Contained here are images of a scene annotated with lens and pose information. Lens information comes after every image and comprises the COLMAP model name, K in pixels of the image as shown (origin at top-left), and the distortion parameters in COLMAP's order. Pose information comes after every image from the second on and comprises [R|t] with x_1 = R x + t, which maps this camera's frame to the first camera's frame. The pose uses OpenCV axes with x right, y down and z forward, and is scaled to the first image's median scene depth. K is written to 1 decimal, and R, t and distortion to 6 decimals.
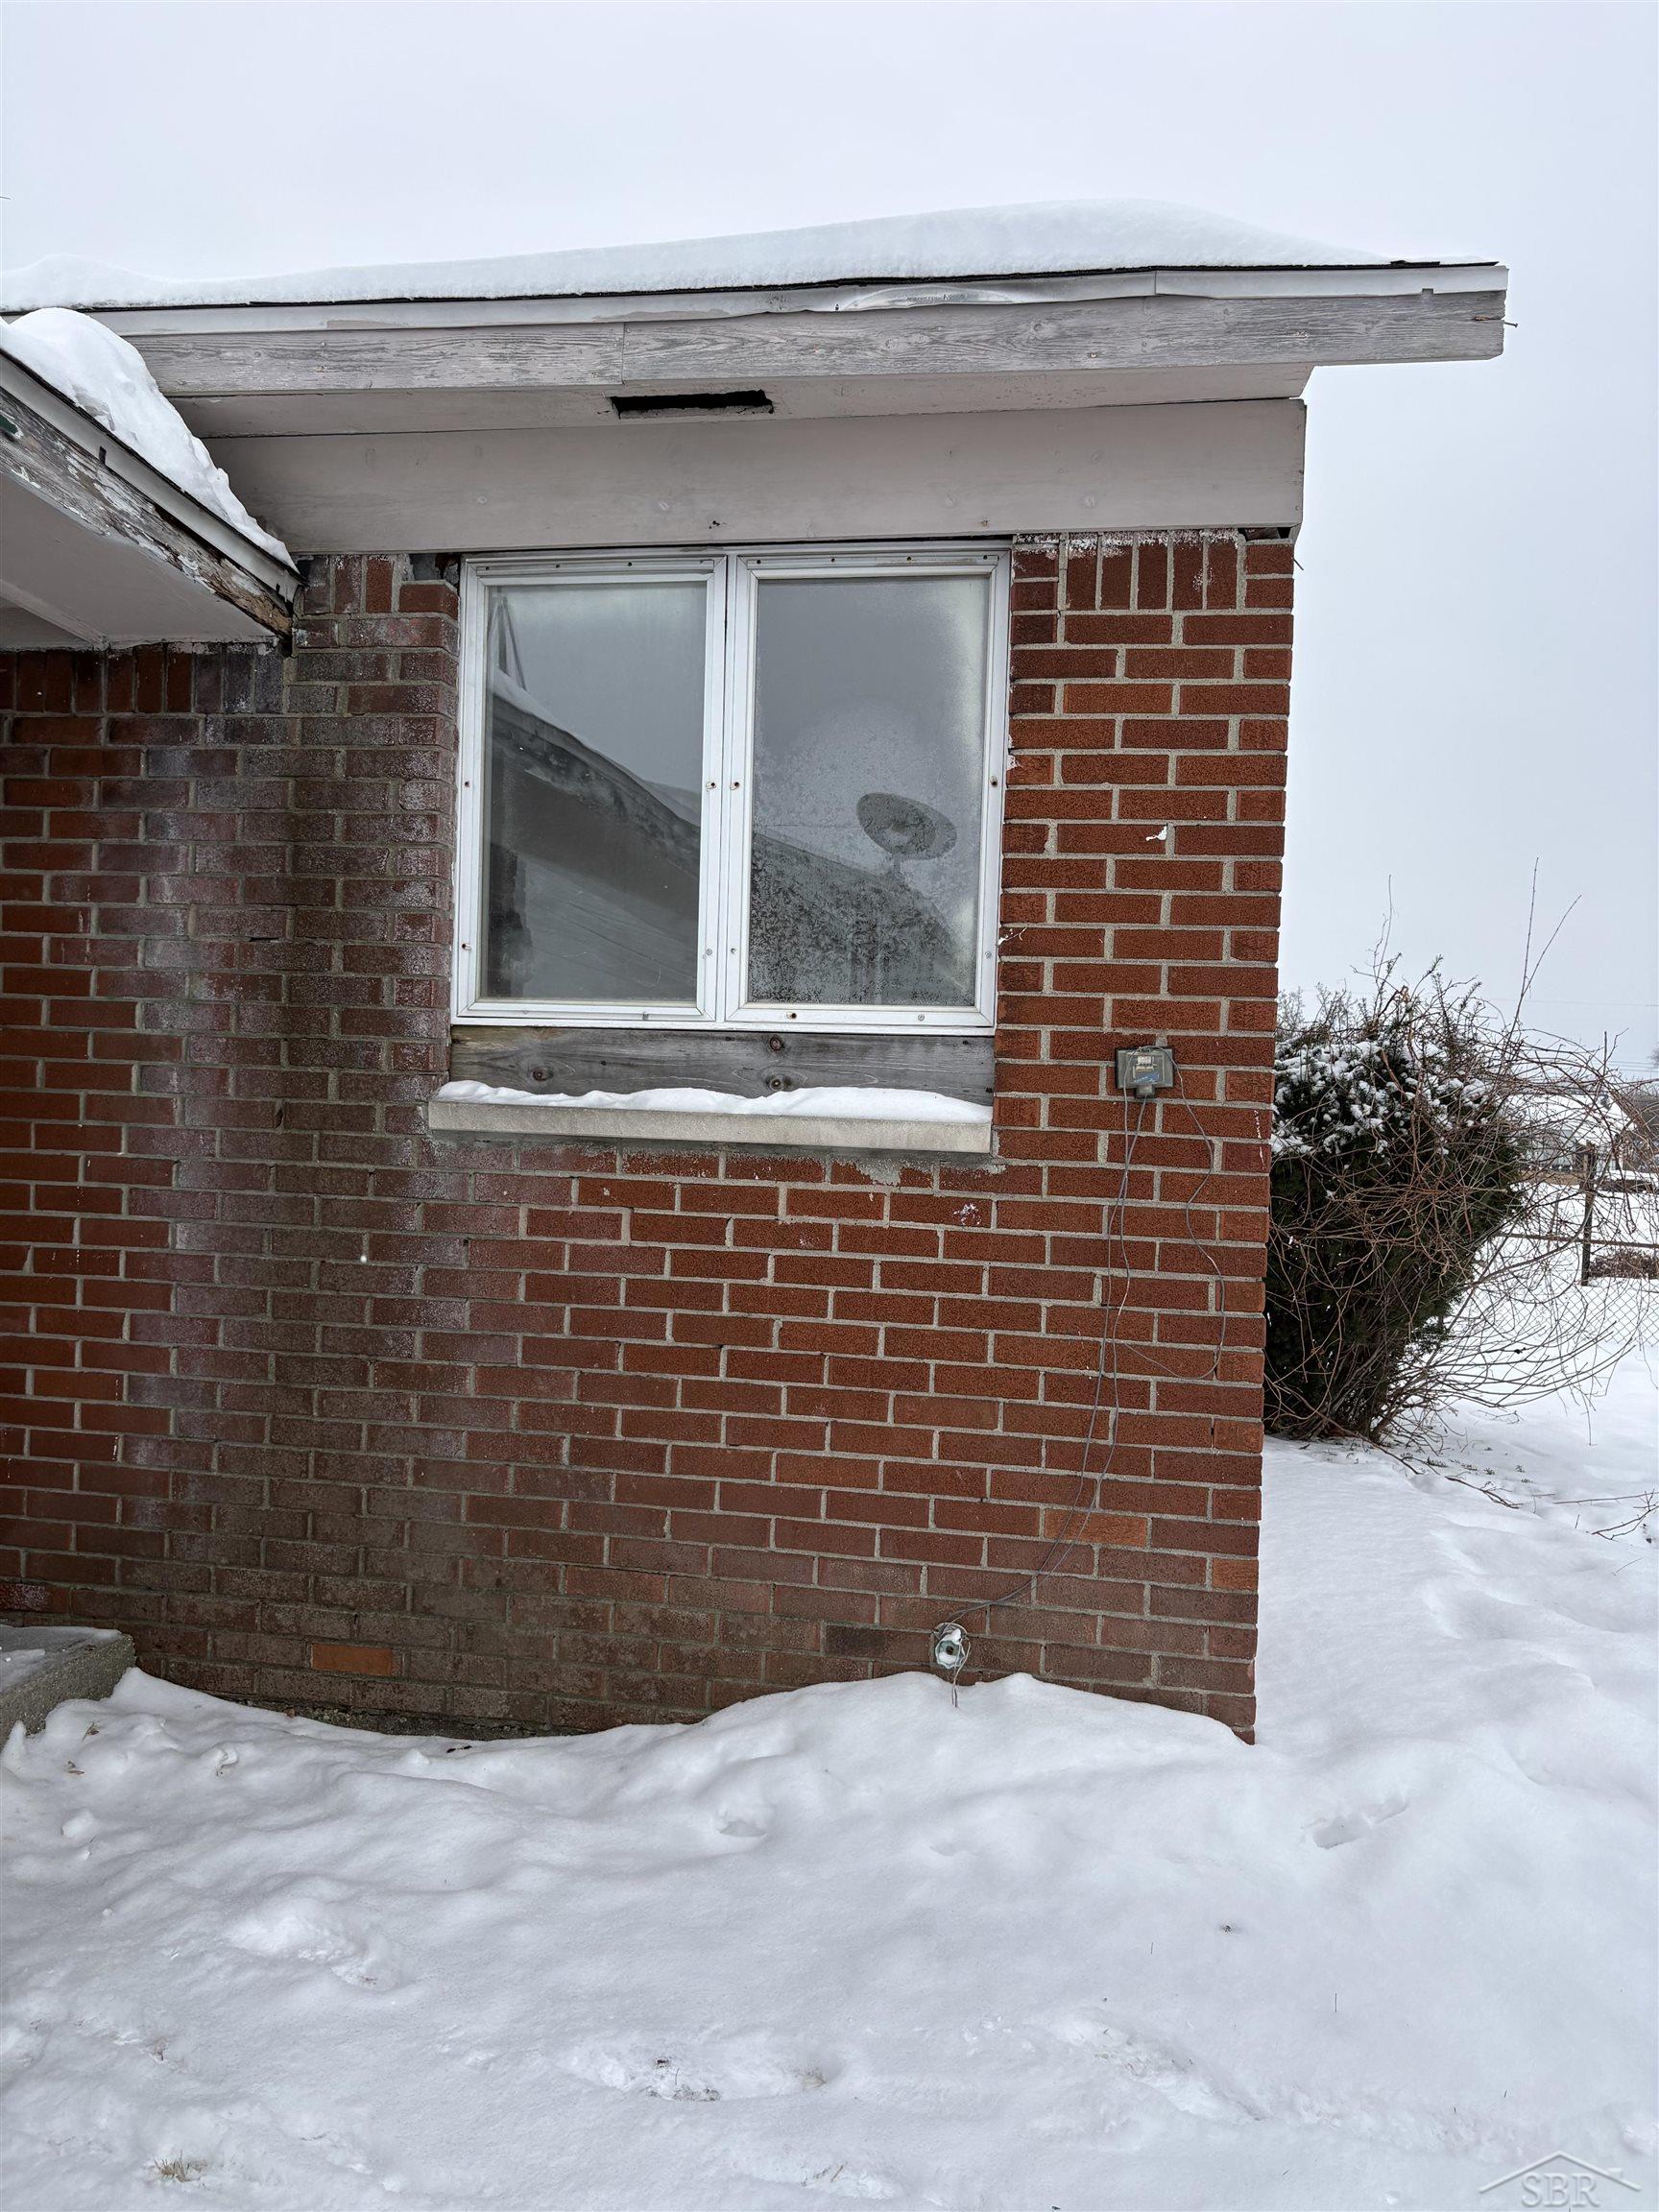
lens RADIAL K [[1662.0, 0, 827.5], [0, 1662.0, 1102.2], [0, 0, 1]] dist [0.042588, -0.004110]
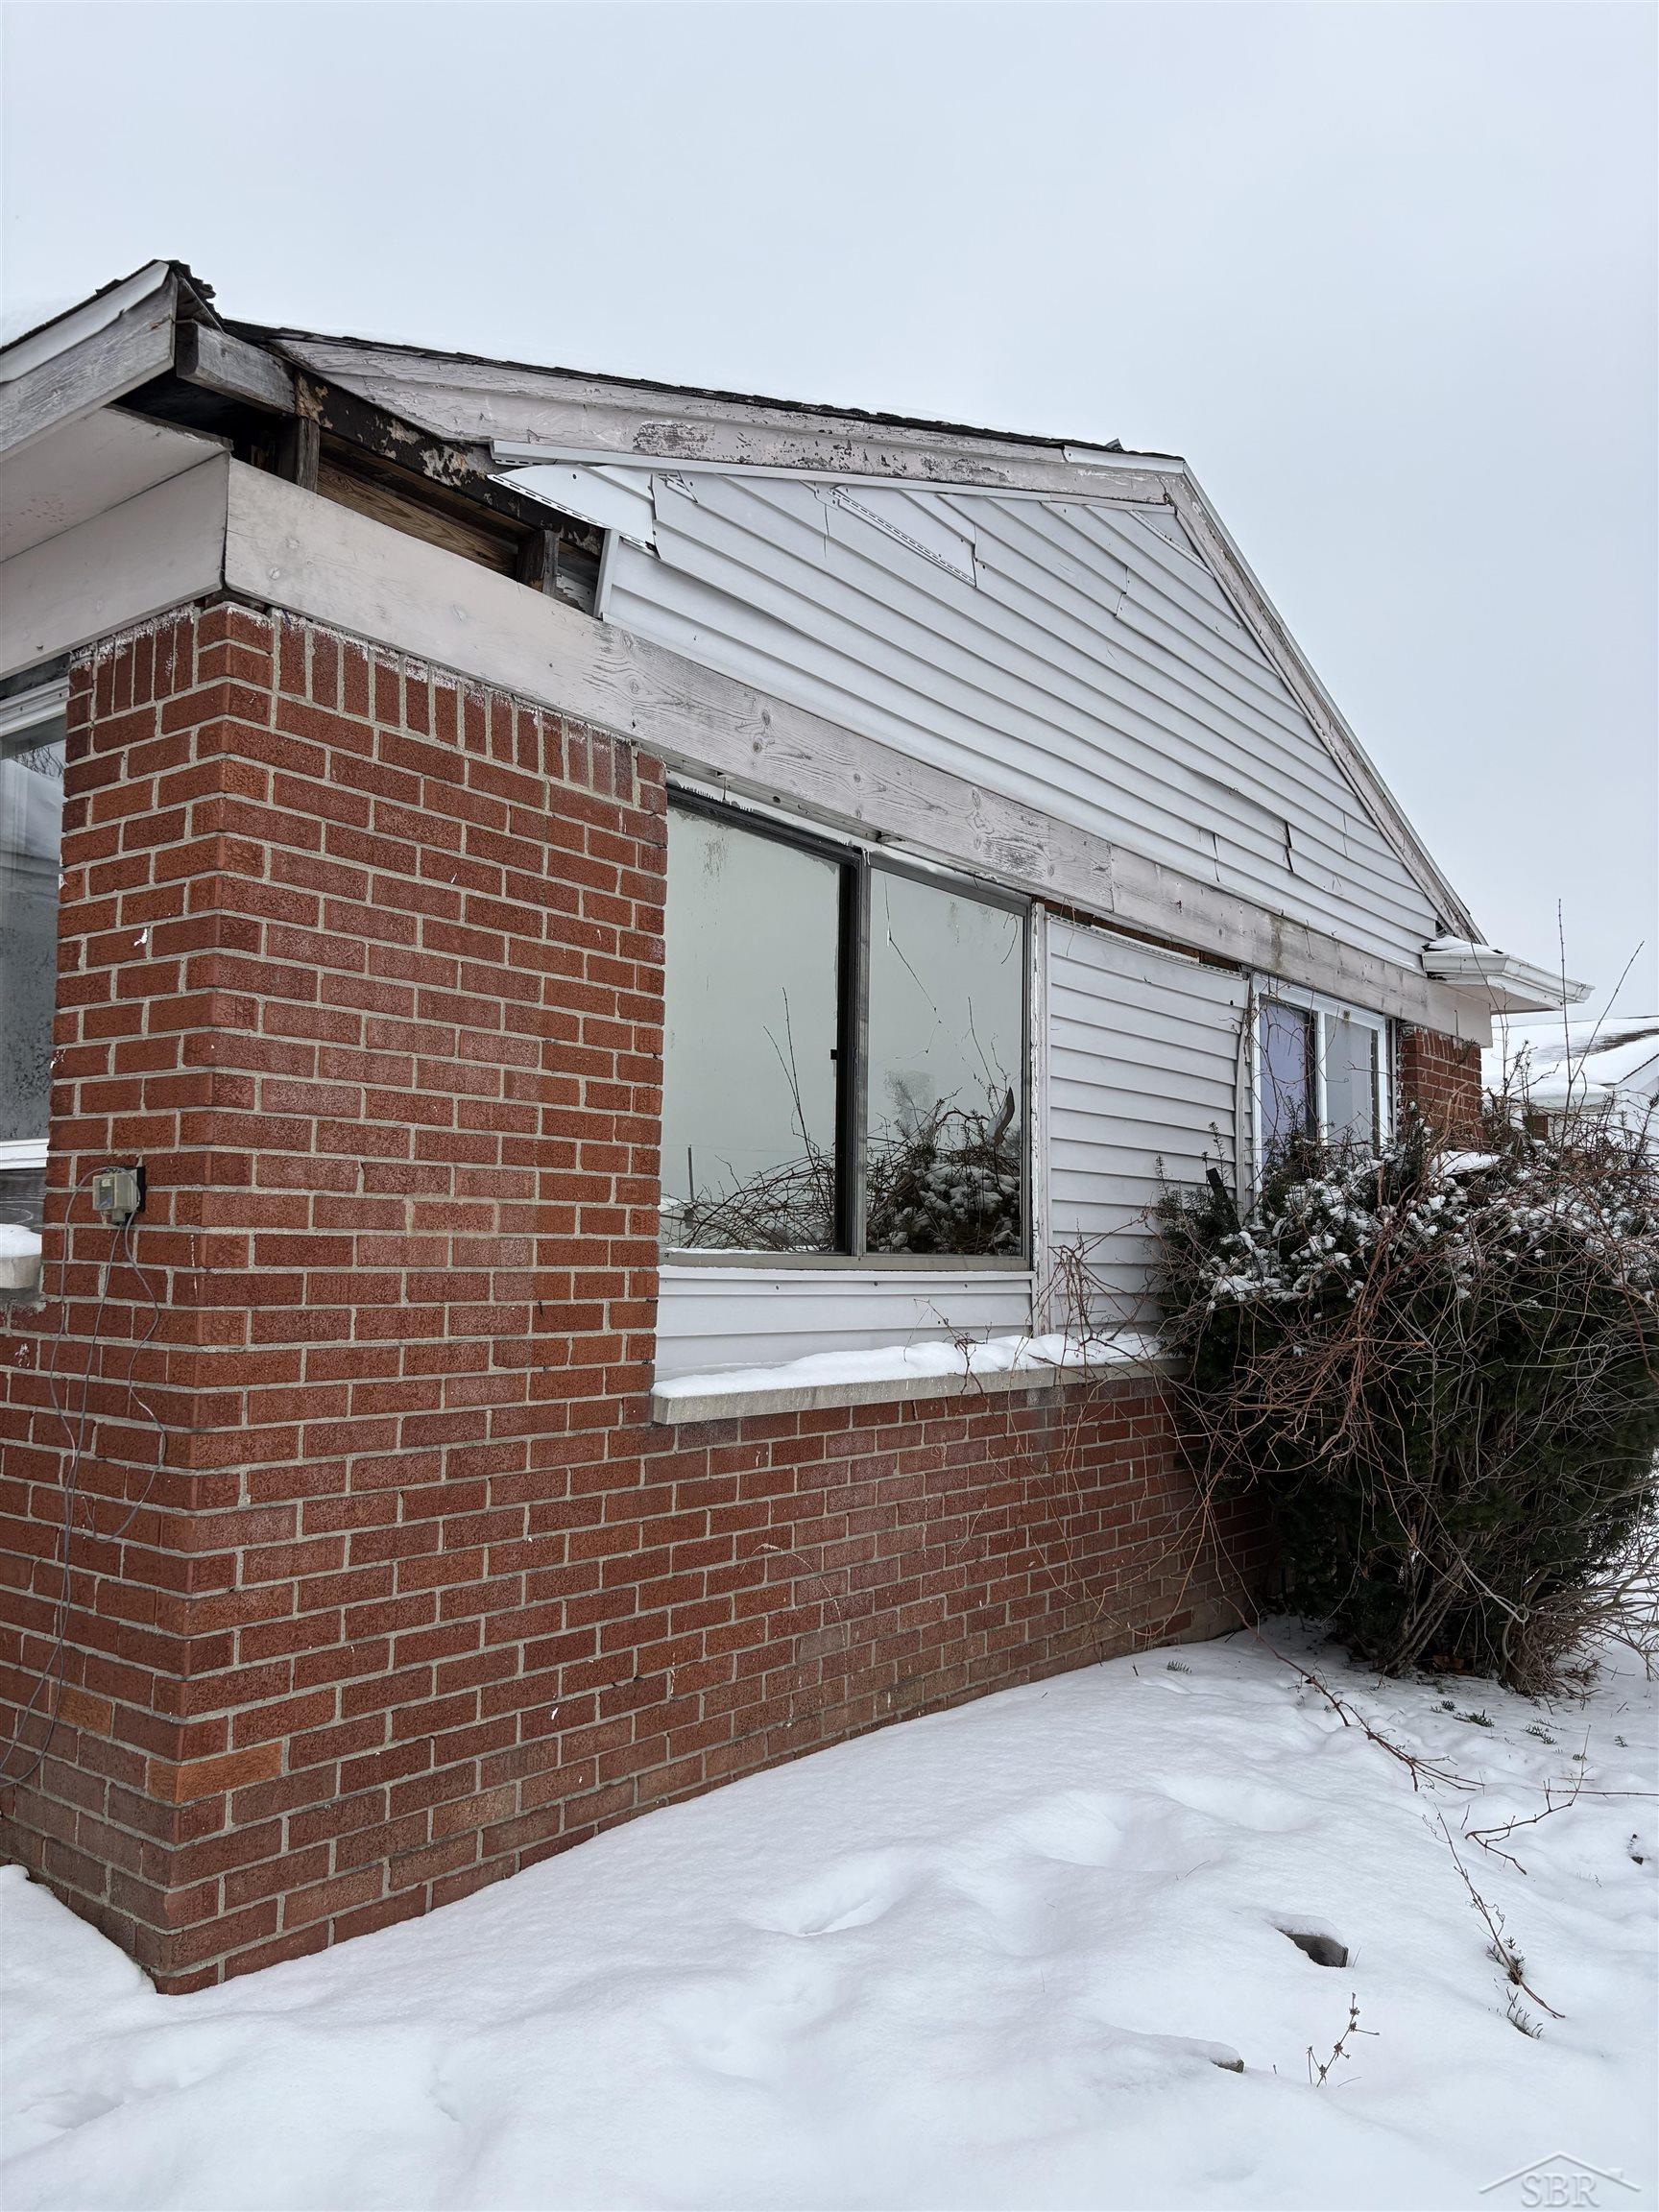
lens RADIAL K [[1662.0, 0, 826.3], [0, 1662.0, 1109.1], [0, 0, 1]] dist [0.042588, -0.004110]
pose [[0.868455, -0.065694, -0.491397, 0.976522], [0.017918, 0.994693, -0.101313, 0.034131], [0.495445, 0.079181, 0.865023, 0.393296]]
